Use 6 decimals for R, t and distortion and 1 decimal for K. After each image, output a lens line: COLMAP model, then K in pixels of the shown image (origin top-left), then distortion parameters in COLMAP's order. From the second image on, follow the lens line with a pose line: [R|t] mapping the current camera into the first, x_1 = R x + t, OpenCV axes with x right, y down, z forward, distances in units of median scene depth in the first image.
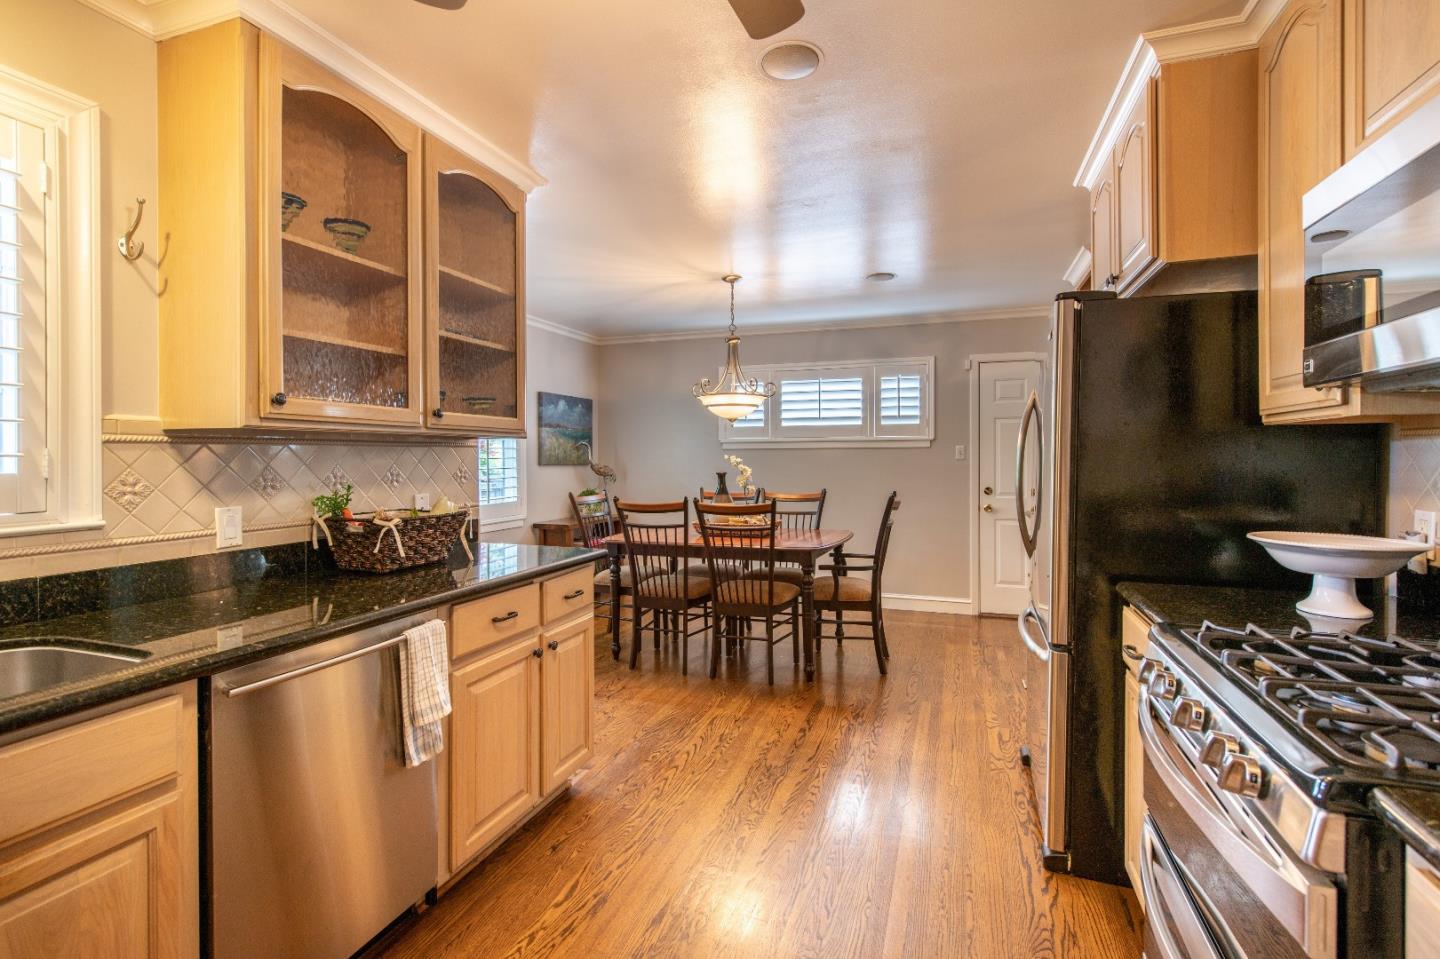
lens RADIAL K [[639.6, 0, 720.0], [0, 639.6, 462.1], [0, 0, 1]] dist [-0.001477, -0.000361]
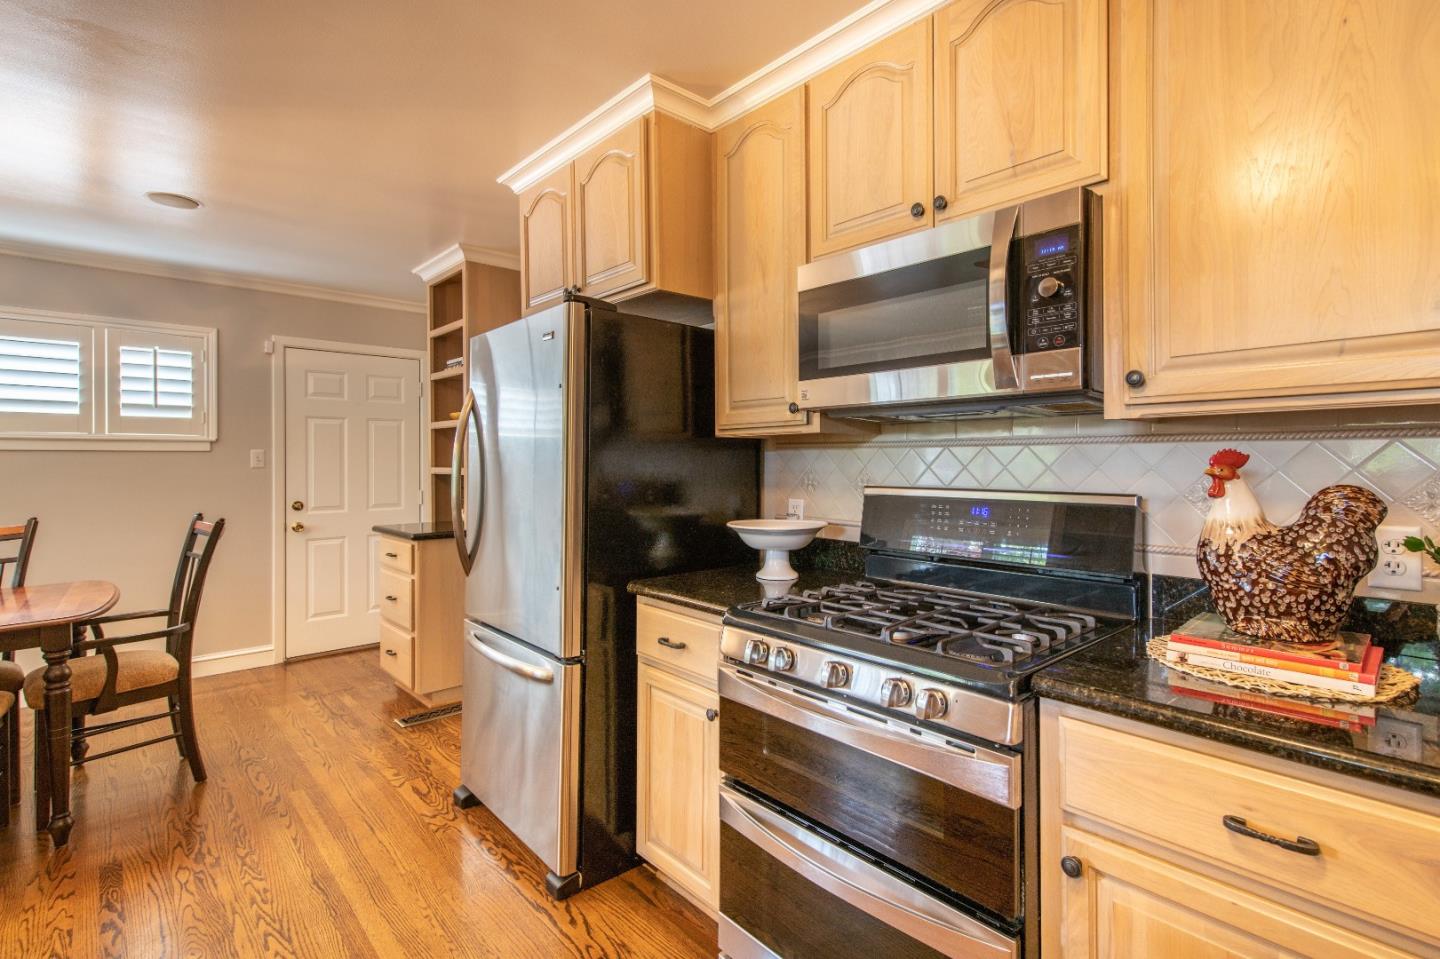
lens RADIAL K [[684.3, 0, 717.7], [0, 684.3, 461.6], [0, 0, 1]] dist [0.028751, -0.010634]
pose [[0.469363, 0.001104, 0.883005, -0.163453], [0.009864, 0.999930, -0.006494, -0.000293], [-0.882950, 0.011758, 0.469319, 0.179368]]
